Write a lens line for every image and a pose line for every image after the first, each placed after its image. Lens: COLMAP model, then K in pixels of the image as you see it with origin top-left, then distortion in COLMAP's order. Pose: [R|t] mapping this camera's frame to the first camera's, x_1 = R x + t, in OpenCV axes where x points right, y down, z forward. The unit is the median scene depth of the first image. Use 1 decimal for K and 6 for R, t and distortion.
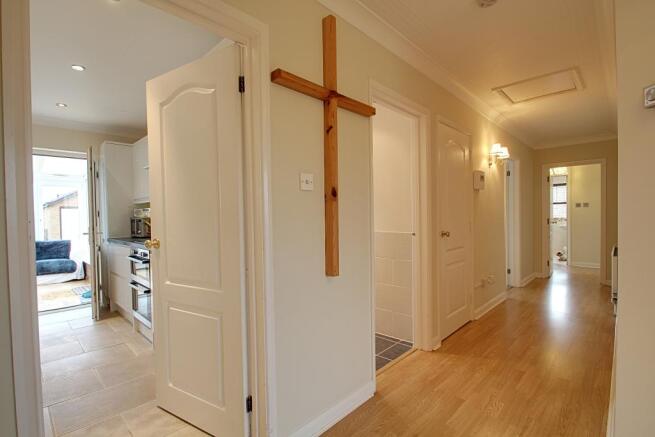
lens RADIAL K [[310.6, 0, 324.3], [0, 310.6, 221.7], [0, 0, 1]] dist [-0.004940, -0.001447]
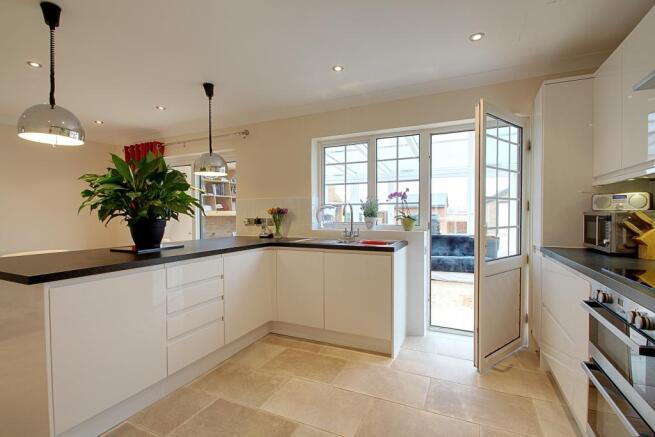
lens RADIAL K [[310.6, 0, 326.3], [0, 310.6, 218.4], [0, 0, 1]] dist [-0.004940, -0.001447]
pose [[0.334436, 0.033733, -0.941814, -0.280417], [-0.023271, 0.999350, 0.027530, -0.006661], [0.942131, 0.012709, 0.335004, 0.414513]]
